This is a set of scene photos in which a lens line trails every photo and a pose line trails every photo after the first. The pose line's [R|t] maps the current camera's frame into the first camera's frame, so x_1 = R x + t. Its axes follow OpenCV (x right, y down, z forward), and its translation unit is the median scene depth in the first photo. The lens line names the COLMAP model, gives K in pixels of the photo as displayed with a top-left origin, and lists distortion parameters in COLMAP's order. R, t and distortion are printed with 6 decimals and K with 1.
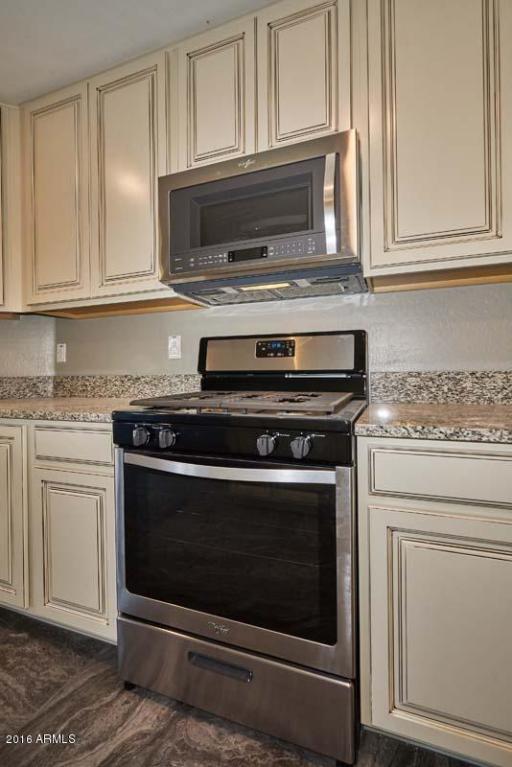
lens RADIAL K [[348.8, 0, 257.8], [0, 348.8, 371.4], [0, 0, 1]] dist [-0.003864, 0.000133]
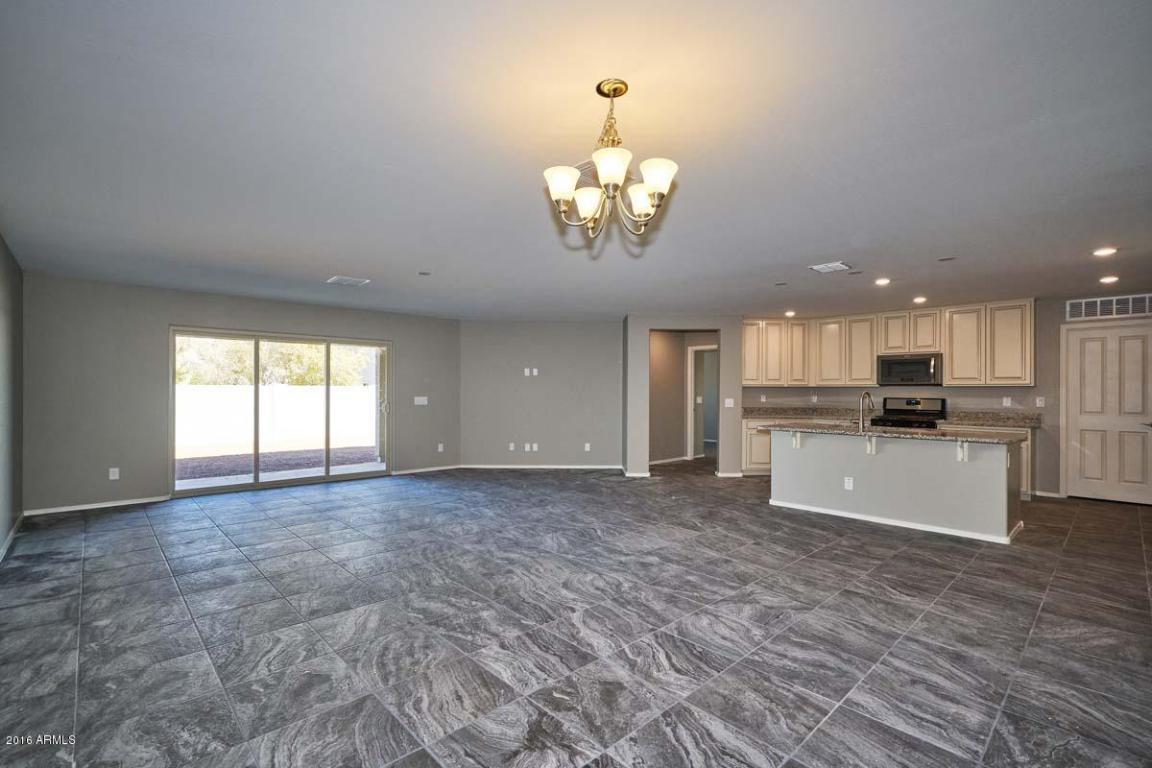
lens RADIAL K [[516.4, 0, 574.8], [0, 516.4, 391.0], [0, 0, 1]] dist [-0.000619, -0.000130]
pose [[0.901257, 0.018761, -0.432879, -0.728093], [-0.019269, 0.999809, 0.003214, -0.130928], [0.432857, 0.005444, 0.901446, -4.818379]]
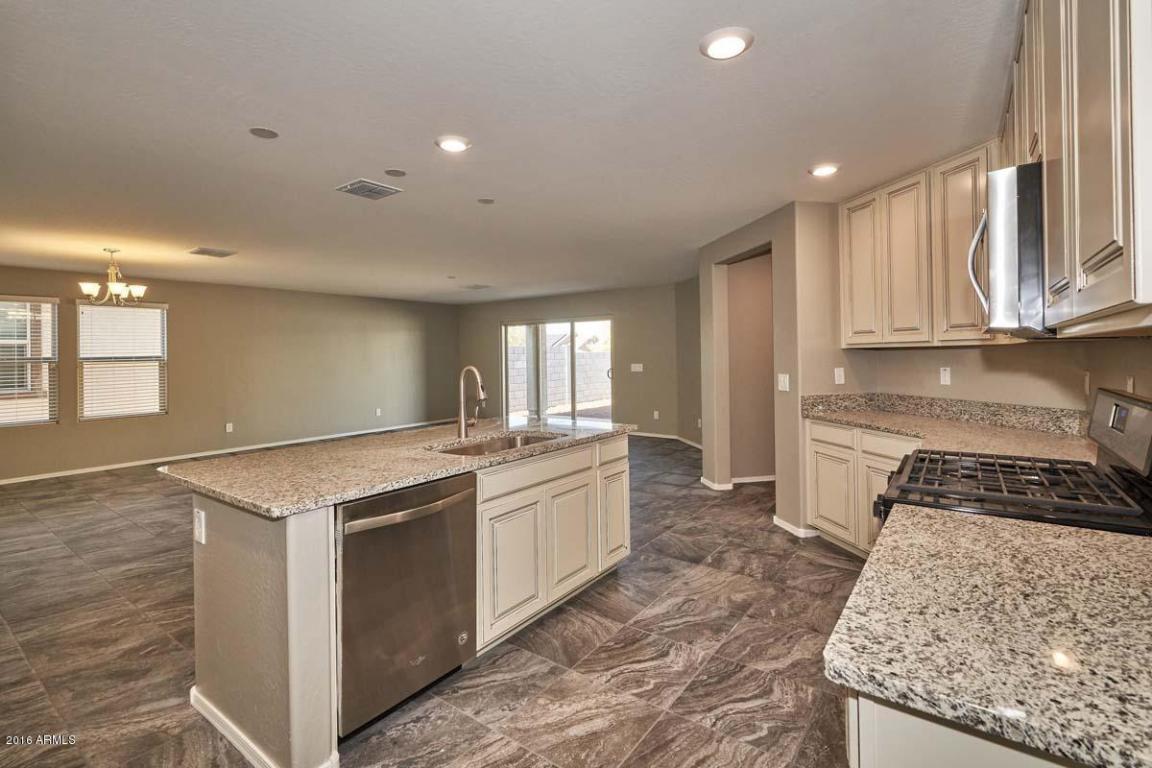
lens RADIAL K [[532.3, 0, 575.5], [0, 532.3, 353.1], [0, 0, 1]] dist [-0.000977, 0.000483]
pose [[-0.268300, 0.016174, -0.963200, 1.314666], [0.017627, 0.999774, 0.011878, -0.222447], [0.963174, -0.013791, -0.268525, 0.285981]]
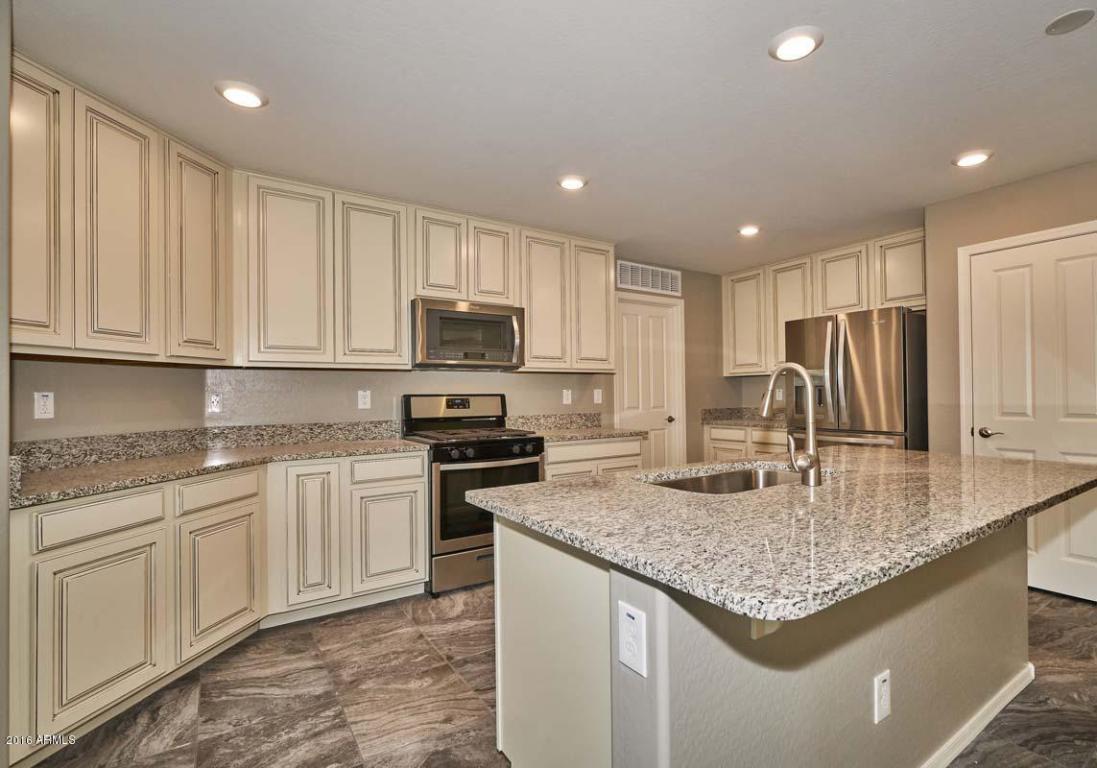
lens RADIAL K [[525.6, 0, 586.4], [0, 525.6, 388.1], [0, 0, 1]] dist [-0.001598, 0.000138]
pose [[0.559323, 0.017960, 0.828756, -1.687616], [0.004142, 0.999692, -0.024460, -0.074840], [-0.828940, 0.017114, 0.559076, -0.890776]]
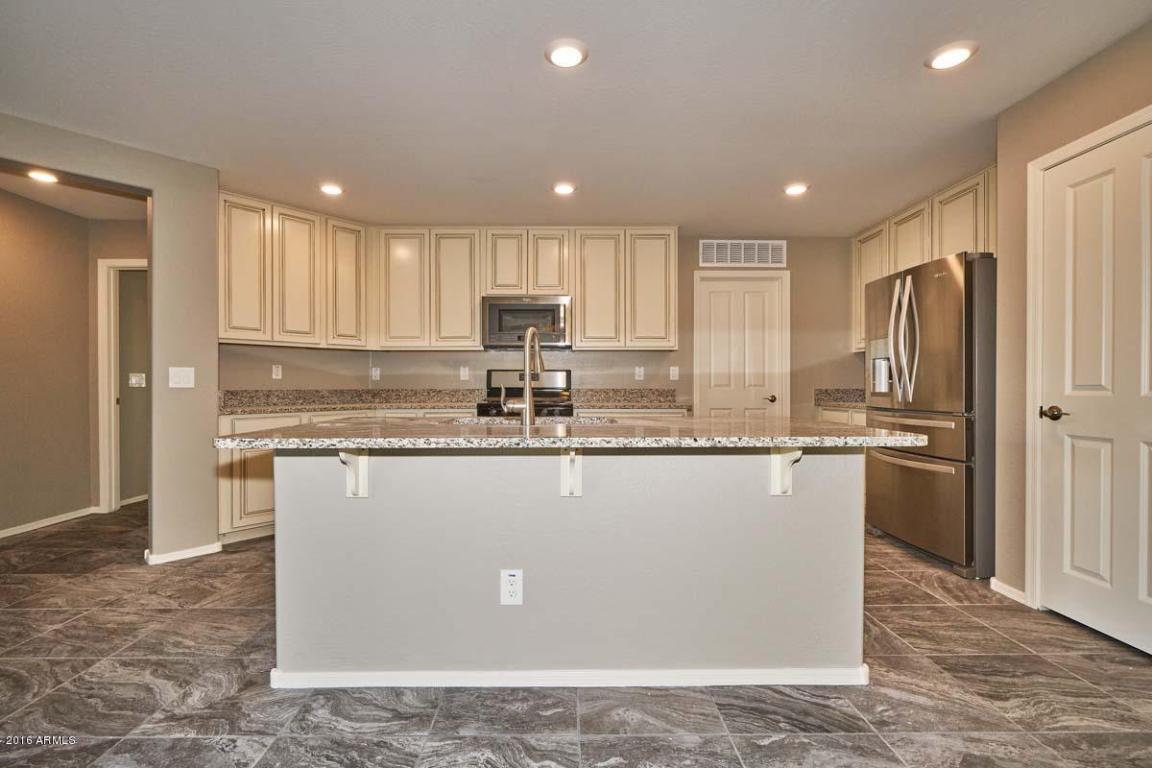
lens RADIAL K [[520.0, 0, 564.3], [0, 520.0, 389.1], [0, 0, 1]] dist [-0.002918, -0.000100]
pose [[0.931791, 0.012553, 0.362778, -0.886928], [-0.012025, 0.999921, -0.003712, 0.015646], [-0.362796, -0.000903, 0.931868, -1.975242]]
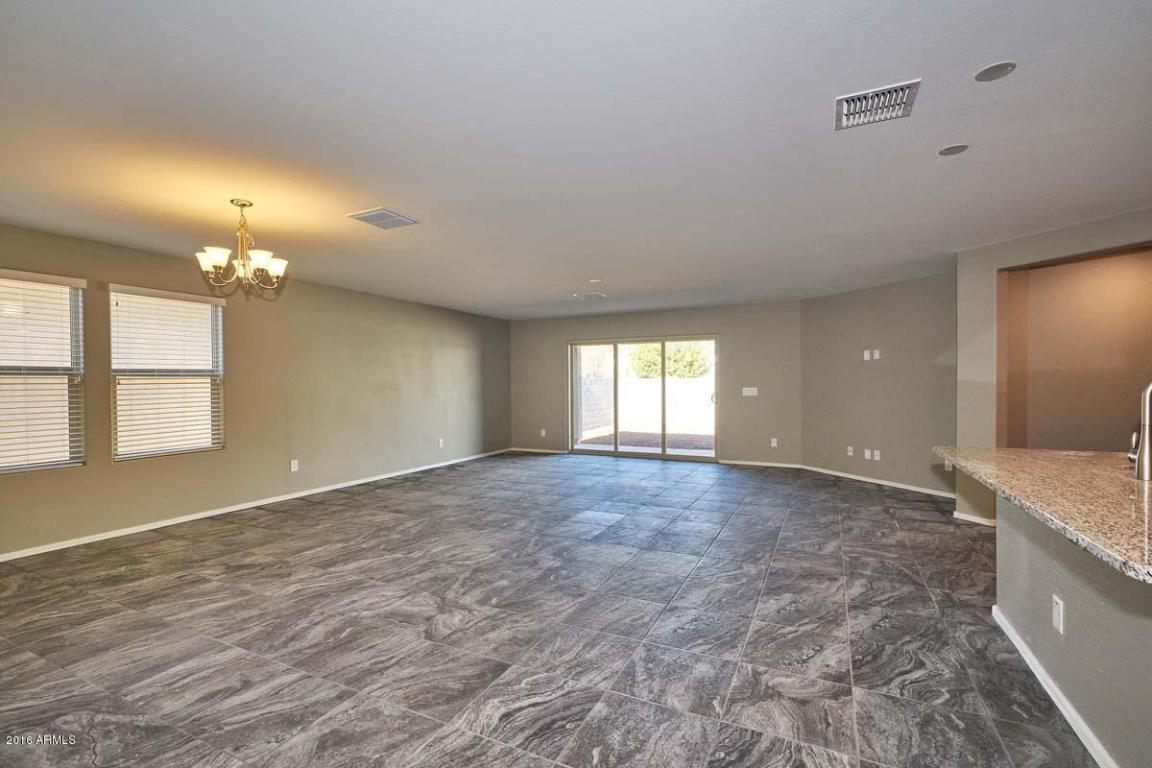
lens RADIAL K [[523.9, 0, 578.8], [0, 523.9, 387.5], [0, 0, 1]] dist [-0.003864, 0.000133]
pose [[-0.084517, 0.024156, -0.996129, 0.917037], [0.004673, 0.999705, 0.023847, -0.156247], [0.996411, -0.002639, -0.084605, -1.927452]]
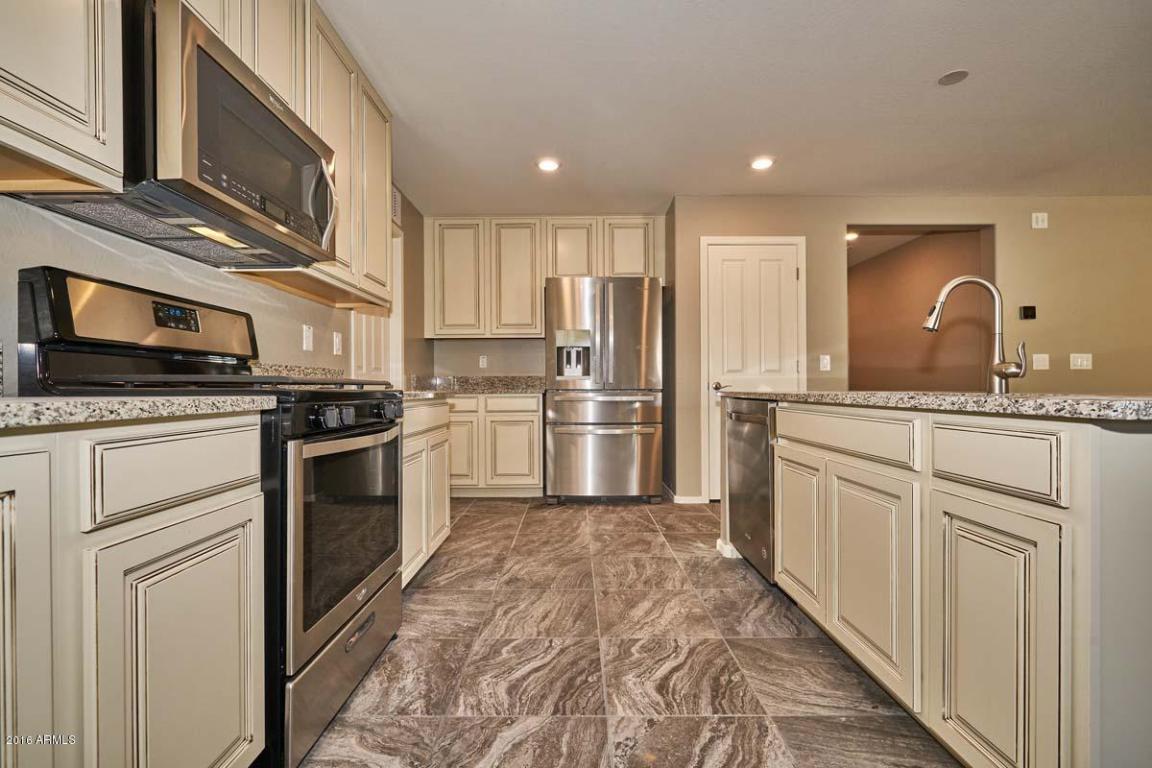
lens RADIAL K [[516.4, 0, 574.8], [0, 516.4, 391.0], [0, 0, 1]] dist [-0.000619, -0.000130]
pose [[-0.353477, 0.010358, 0.935386, -1.211286], [0.010299, 0.999921, -0.007180, 0.099333], [-0.935387, 0.007096, -0.353556, 0.636910]]
